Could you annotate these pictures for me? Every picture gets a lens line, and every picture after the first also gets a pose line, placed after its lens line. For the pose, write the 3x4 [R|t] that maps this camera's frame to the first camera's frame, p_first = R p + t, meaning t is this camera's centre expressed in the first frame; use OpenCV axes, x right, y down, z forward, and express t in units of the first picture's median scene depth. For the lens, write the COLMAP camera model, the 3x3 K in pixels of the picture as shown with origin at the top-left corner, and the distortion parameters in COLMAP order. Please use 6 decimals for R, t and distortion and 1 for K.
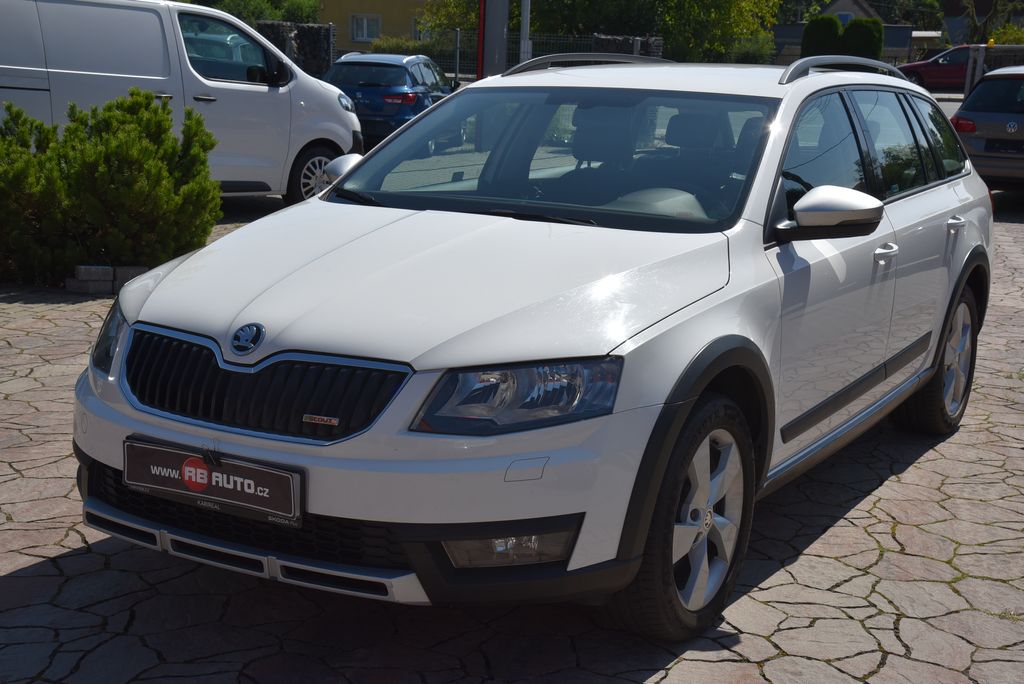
lens RADIAL K [[1413.1, 0, 512.0], [0, 1413.1, 342.0], [0, 0, 1]] dist [0.216996, -0.005978]
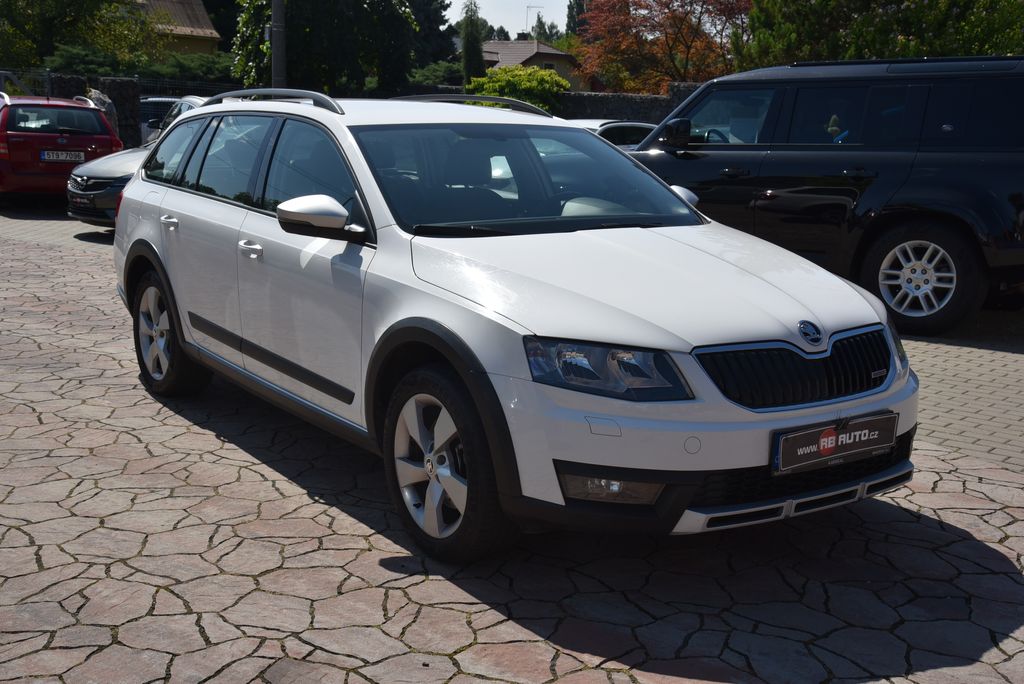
lens RADIAL K [[1222.1, 0, 512.0], [0, 1222.1, 342.0], [0, 0, 1]] dist [0.021658, 0.017648]
pose [[0.415226, -0.194418, 0.888701, -1.310931], [0.169880, 0.976284, 0.134206, -0.192662], [-0.893716, 0.095246, 0.438406, 0.772172]]
